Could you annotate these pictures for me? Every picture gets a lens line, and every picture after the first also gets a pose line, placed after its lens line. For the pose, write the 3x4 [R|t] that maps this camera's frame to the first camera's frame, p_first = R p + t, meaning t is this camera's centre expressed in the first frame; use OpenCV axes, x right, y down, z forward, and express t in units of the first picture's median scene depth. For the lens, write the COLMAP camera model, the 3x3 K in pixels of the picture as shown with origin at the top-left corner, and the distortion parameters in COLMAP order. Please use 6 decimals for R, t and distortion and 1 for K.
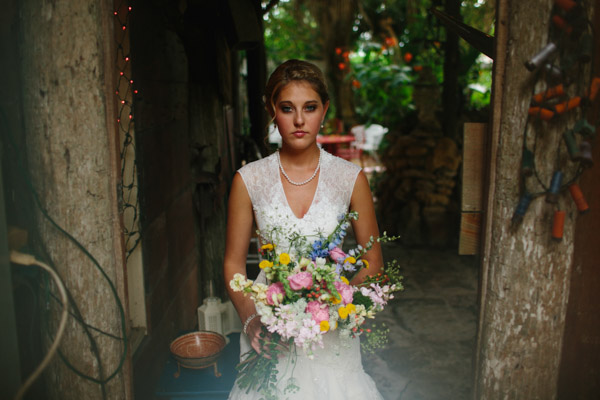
lens RADIAL K [[602.6, 0, 299.5], [0, 602.6, 197.1], [0, 0, 1]] dist [-0.019663, 0.000000]
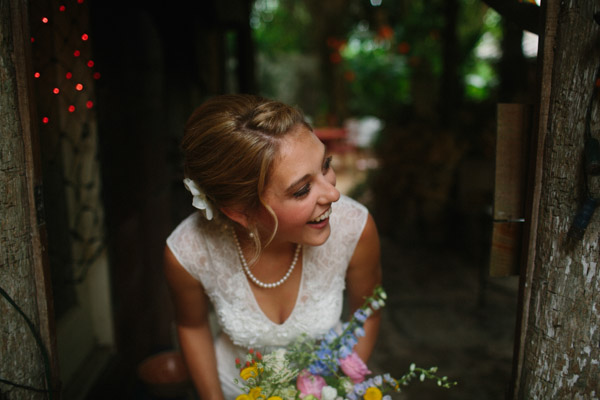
lens RADIAL K [[602.6, 0, 300.1], [0, 602.6, 202.7], [0, 0, 1]] dist [-0.019663, 0.000000]
pose [[0.999929, -0.004377, 0.011120, 0.017679], [0.004192, 0.999854, 0.016579, -0.012905], [-0.011191, -0.016531, 0.999801, 0.256114]]
